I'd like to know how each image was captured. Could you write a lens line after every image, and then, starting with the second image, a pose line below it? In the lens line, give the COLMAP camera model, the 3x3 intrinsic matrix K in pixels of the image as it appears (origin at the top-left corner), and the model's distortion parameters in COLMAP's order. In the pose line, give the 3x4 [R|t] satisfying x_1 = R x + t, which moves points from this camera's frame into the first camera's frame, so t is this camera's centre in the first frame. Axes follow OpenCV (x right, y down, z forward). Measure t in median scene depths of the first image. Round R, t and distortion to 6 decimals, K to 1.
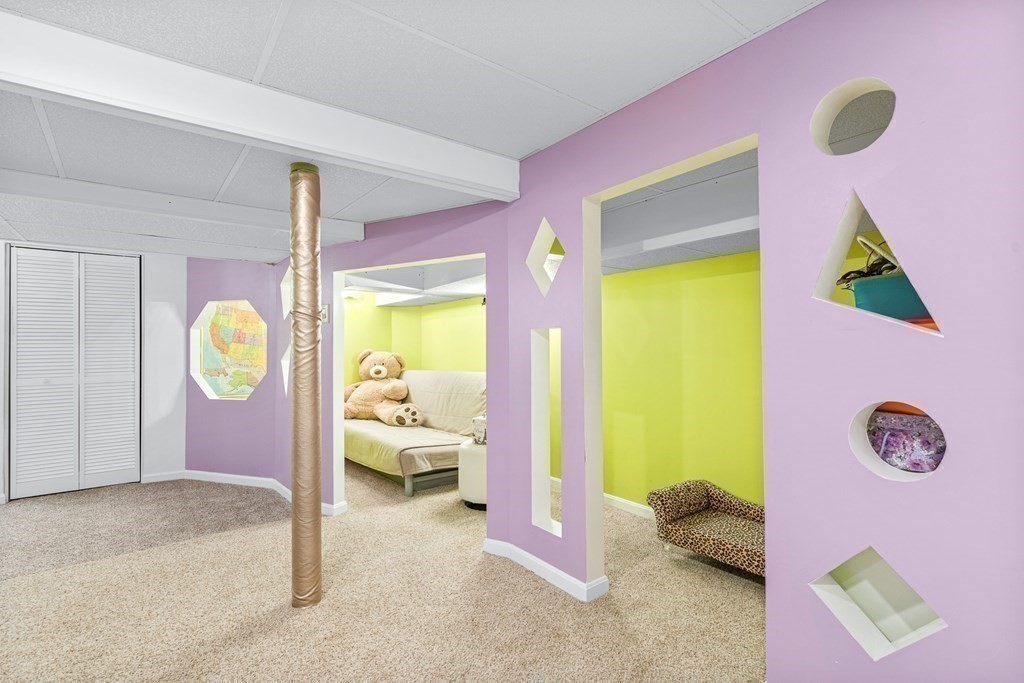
lens RADIAL K [[487.1, 0, 512.0], [0, 487.1, 341.5], [0, 0, 1]] dist [-0.000910, 0.000003]
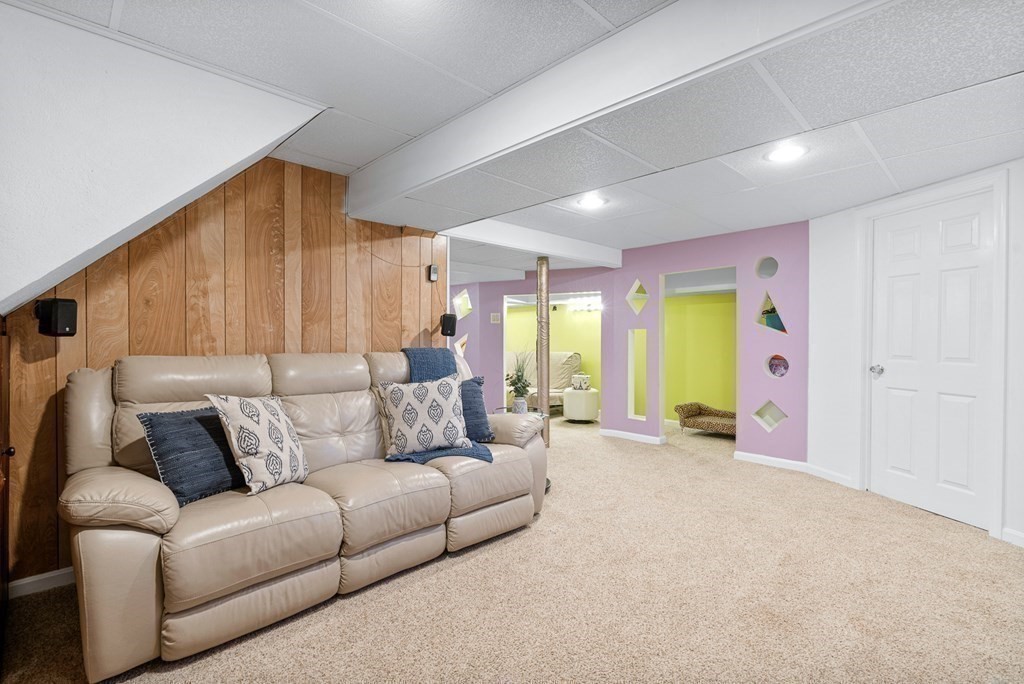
lens RADIAL K [[475.9, 0, 512.0], [0, 475.9, 342.0], [0, 0, 1]] dist [-0.002117, 0.000191]
pose [[0.992670, 0.005008, 0.120756, -0.825521], [-0.007459, 0.999775, 0.019854, -0.007958], [-0.120630, -0.020609, 0.992484, -1.183237]]
